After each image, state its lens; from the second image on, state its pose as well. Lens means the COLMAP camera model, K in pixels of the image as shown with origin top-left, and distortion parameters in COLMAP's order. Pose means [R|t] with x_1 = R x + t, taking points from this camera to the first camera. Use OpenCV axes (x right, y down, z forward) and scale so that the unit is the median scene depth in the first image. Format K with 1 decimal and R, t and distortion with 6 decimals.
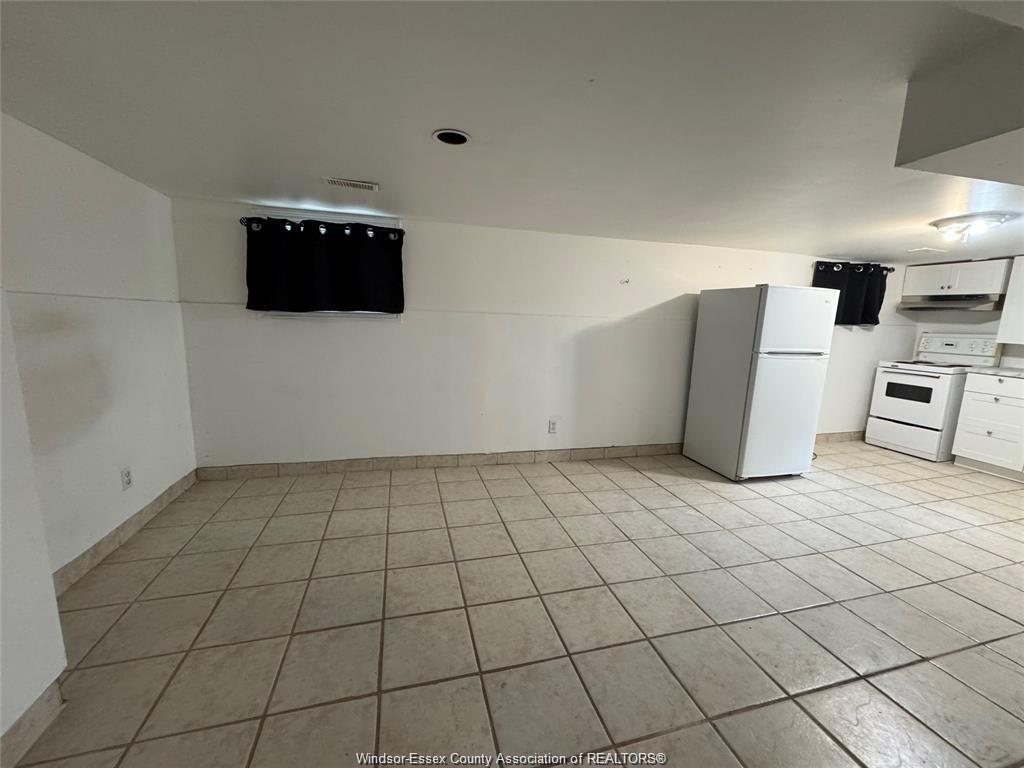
lens RADIAL K [[408.0, 0, 514.1], [0, 408.0, 382.4], [0, 0, 1]] dist [0.001552, 0.000150]
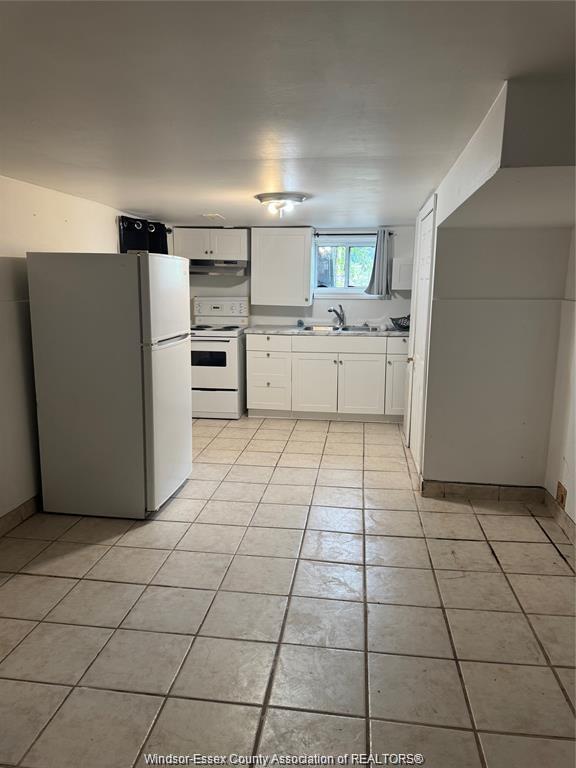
lens RADIAL K [[540.4, 0, 290.4], [0, 540.4, 384.9], [0, 0, 1]] dist [0.045338, -0.028077]
pose [[0.386050, -0.203440, 0.899765, -0.184402], [0.149071, 0.976317, 0.156789, -0.104200], [-0.910354, 0.073601, 0.407234, 0.327141]]
